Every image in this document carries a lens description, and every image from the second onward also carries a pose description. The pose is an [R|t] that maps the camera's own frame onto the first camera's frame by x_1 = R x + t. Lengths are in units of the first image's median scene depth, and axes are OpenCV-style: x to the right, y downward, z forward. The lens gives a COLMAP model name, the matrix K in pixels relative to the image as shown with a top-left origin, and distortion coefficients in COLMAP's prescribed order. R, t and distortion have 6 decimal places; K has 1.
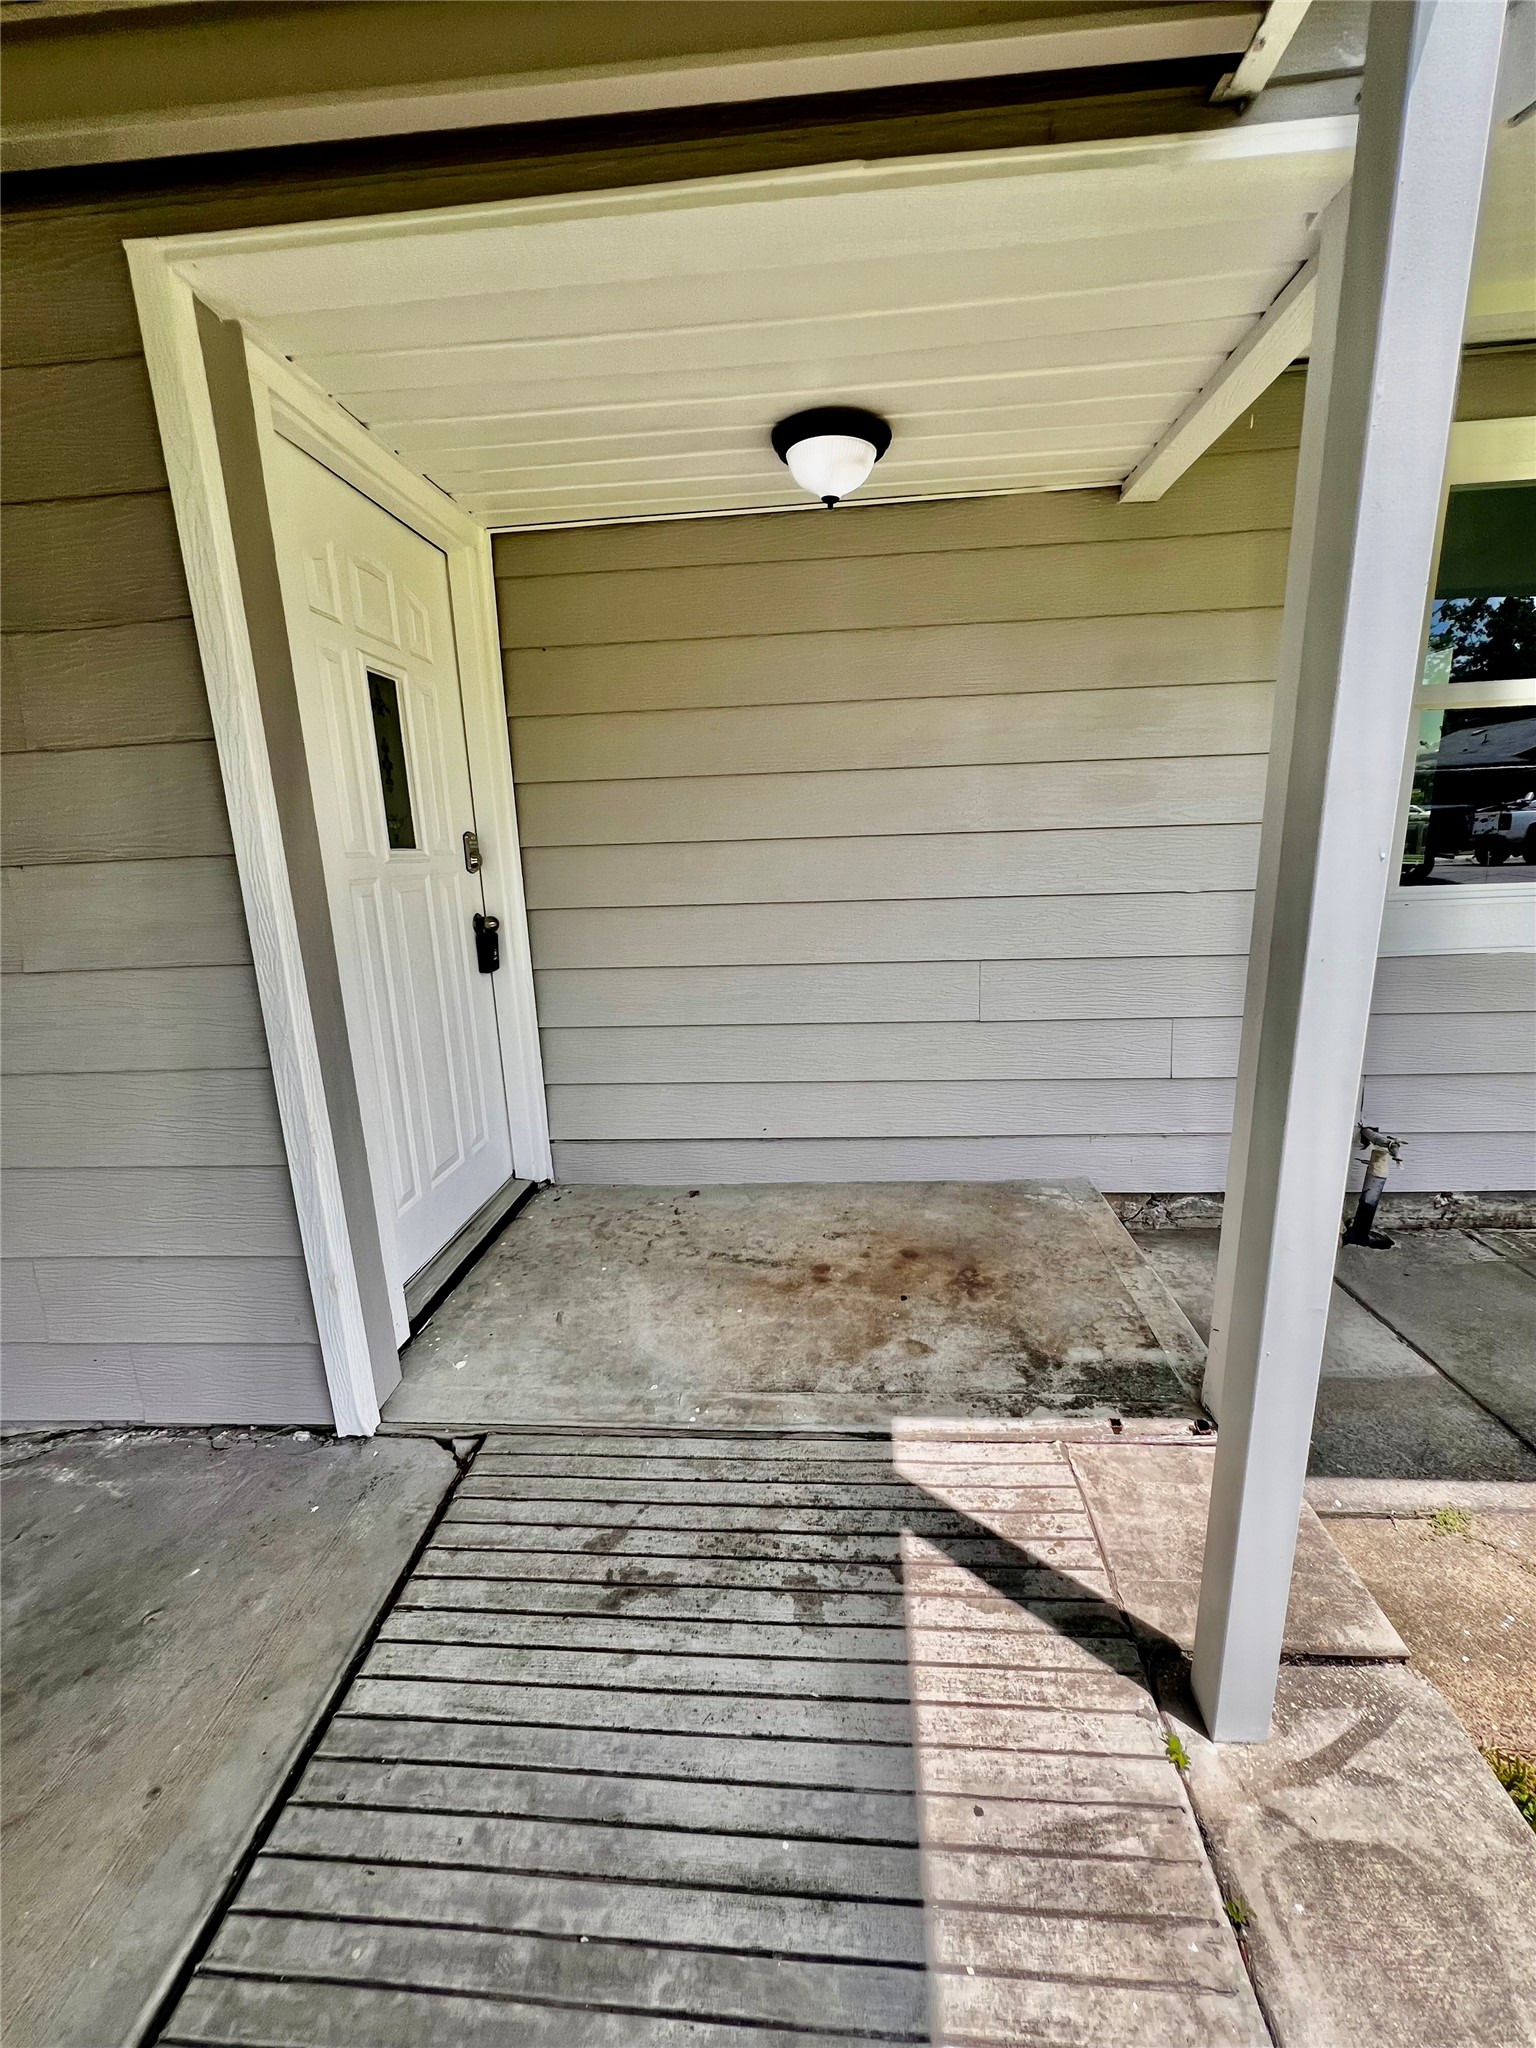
lens RADIAL K [[819.3, 0, 770.6], [0, 819.3, 1024.1], [0, 0, 1]] dist [-0.003502, 0.001214]
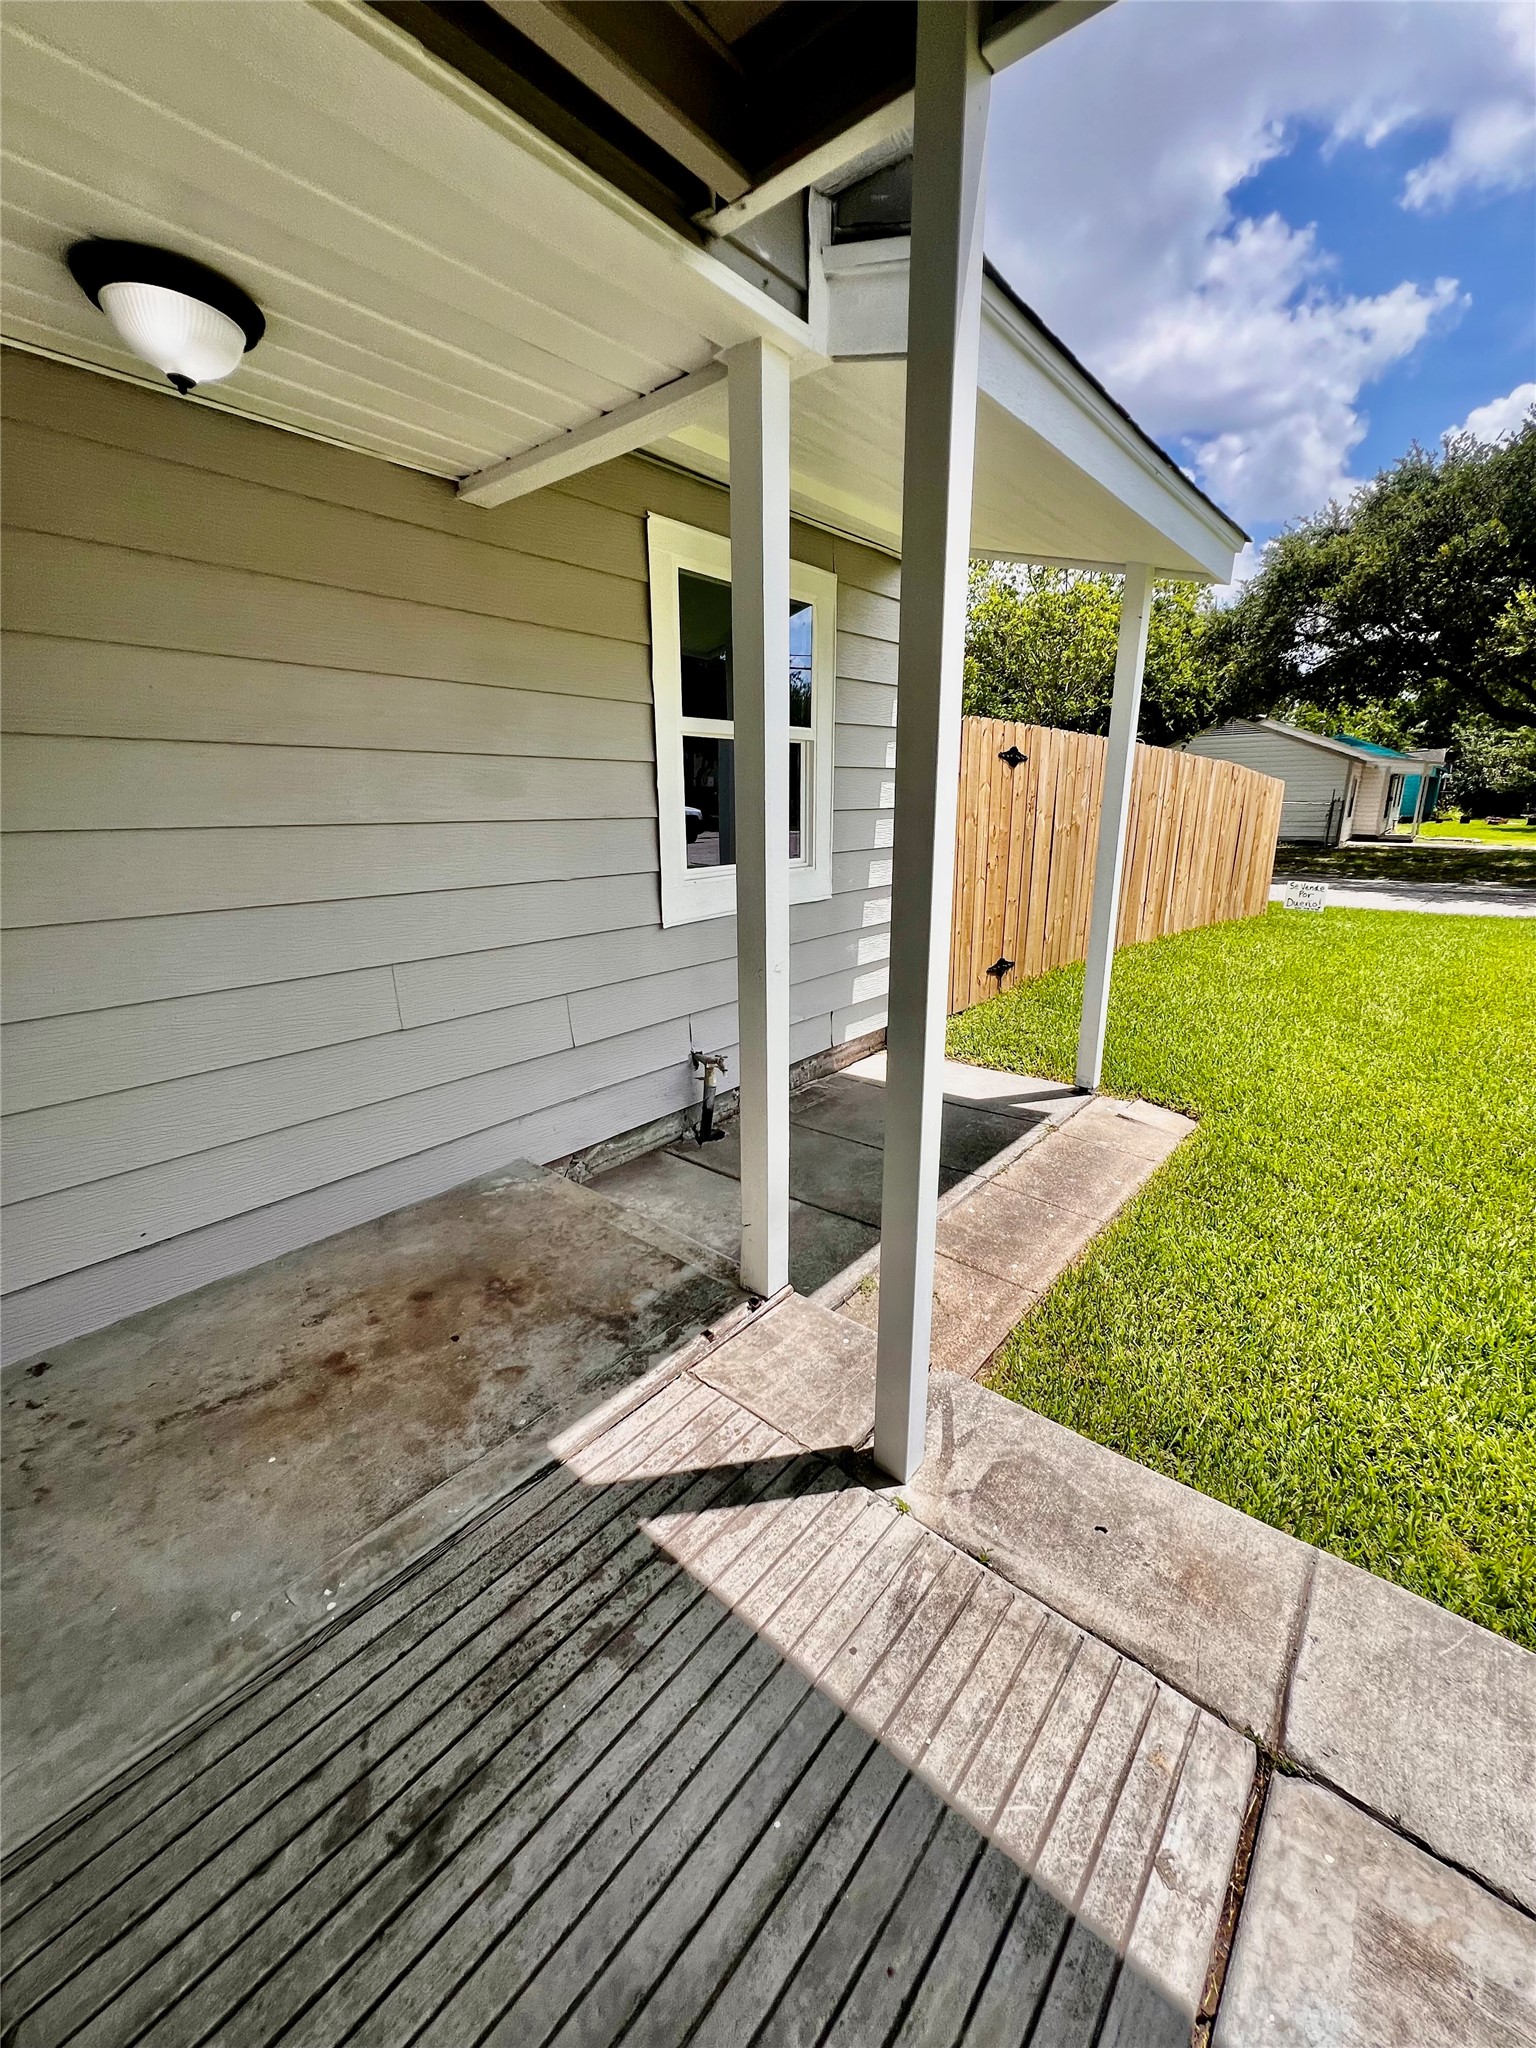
lens RADIAL K [[819.3, 0, 760.9], [0, 819.3, 1024.7], [0, 0, 1]] dist [-0.003502, 0.001214]
pose [[0.577527, -0.185176, 0.795093, -0.414614], [0.172205, 0.979653, 0.103077, -0.059432], [-0.798002, 0.077390, 0.597665, 0.215455]]
